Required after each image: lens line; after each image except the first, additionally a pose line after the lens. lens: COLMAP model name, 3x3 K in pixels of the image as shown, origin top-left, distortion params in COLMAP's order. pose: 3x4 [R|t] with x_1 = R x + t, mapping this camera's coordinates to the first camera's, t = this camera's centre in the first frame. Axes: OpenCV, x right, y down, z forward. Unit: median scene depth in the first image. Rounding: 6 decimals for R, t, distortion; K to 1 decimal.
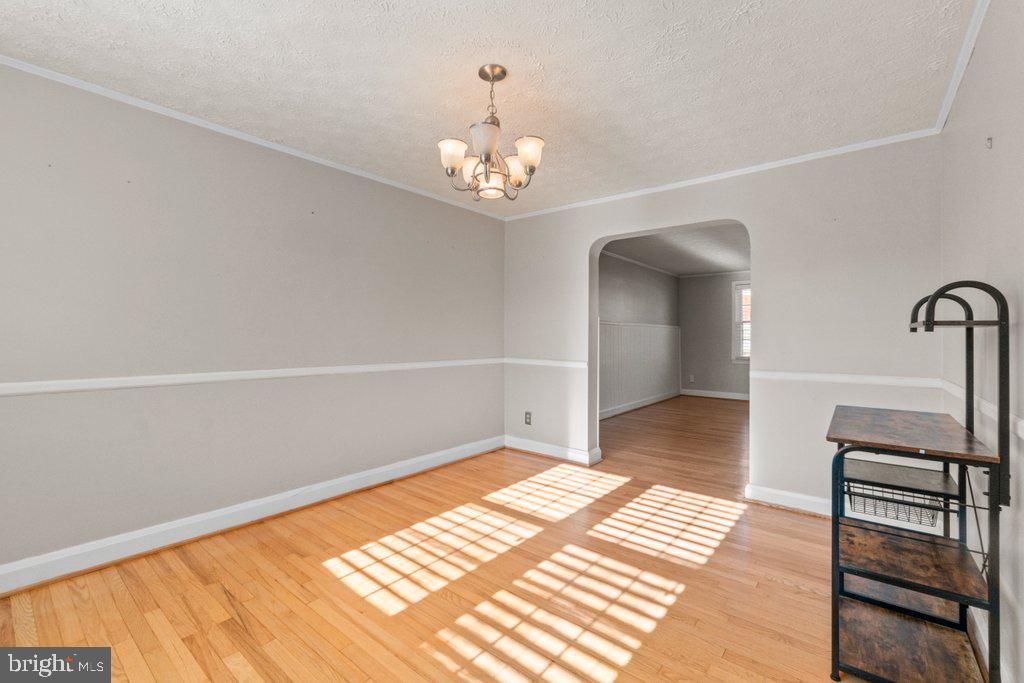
lens RADIAL K [[439.9, 0, 509.8], [0, 439.9, 334.1], [0, 0, 1]] dist [-0.006973, 0.000356]
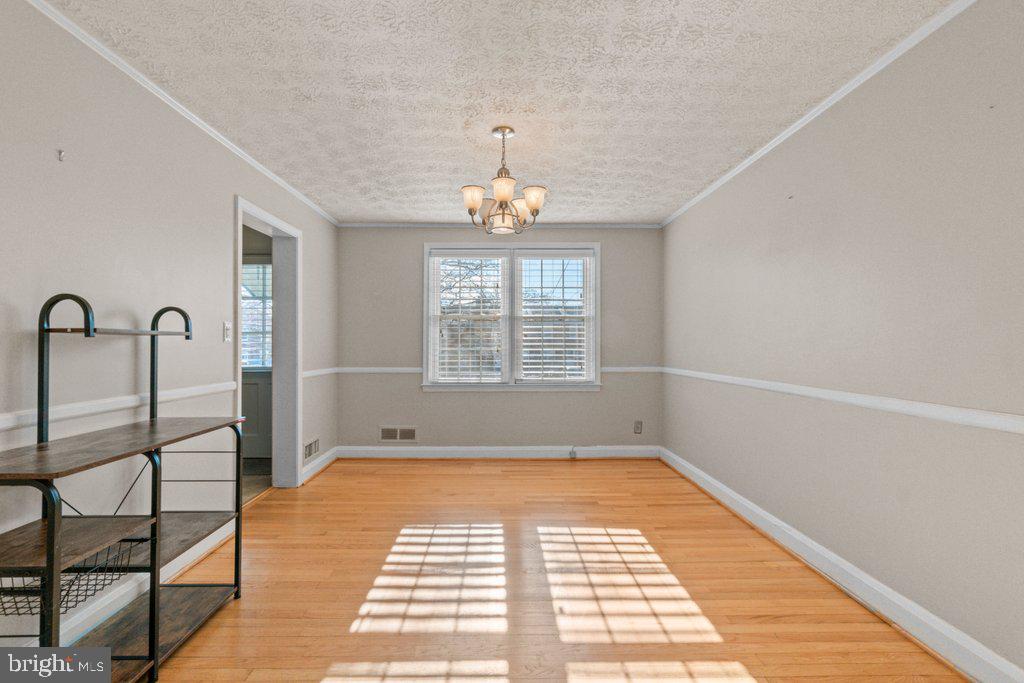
lens RADIAL K [[439.9, 0, 504.7], [0, 439.9, 337.9], [0, 0, 1]] dist [-0.006973, 0.000356]
pose [[-0.756620, -0.024861, -0.653382, 0.679710], [-0.015635, 0.999679, -0.019932, 0.009761], [0.653668, -0.004865, -0.756766, 1.690492]]
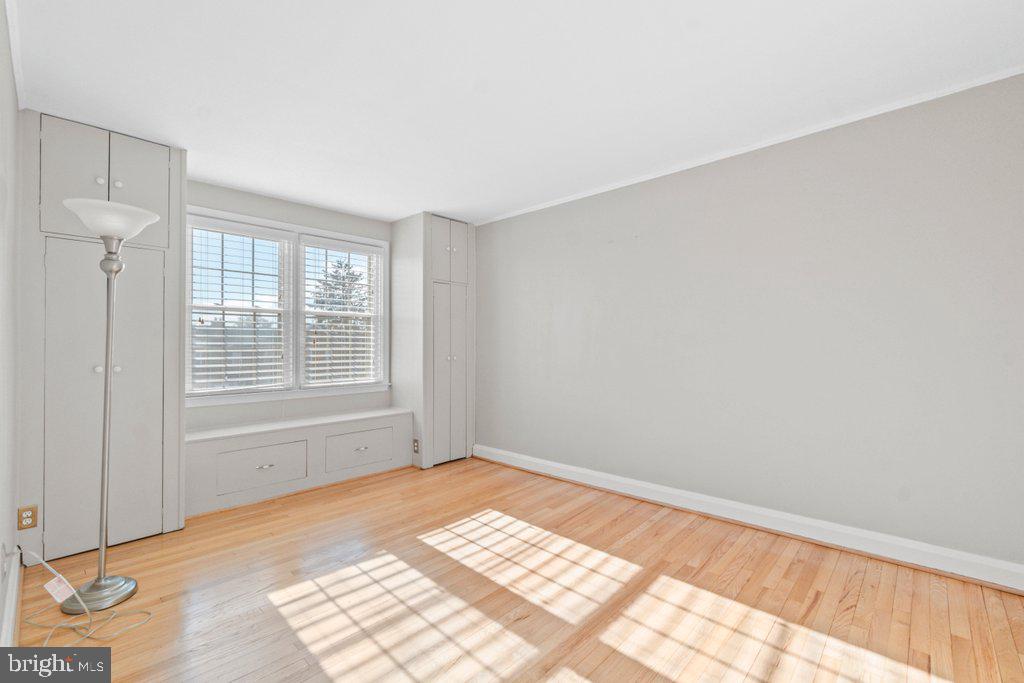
lens RADIAL K [[439.9, 0, 503.5], [0, 439.9, 349.7], [0, 0, 1]] dist [-0.006973, 0.000356]
pose [[-0.094177, 0.000719, -0.995555, 0.896355], [-0.013095, 0.999912, 0.001961, 0.026153], [0.995469, 0.013221, -0.094159, 1.123551]]
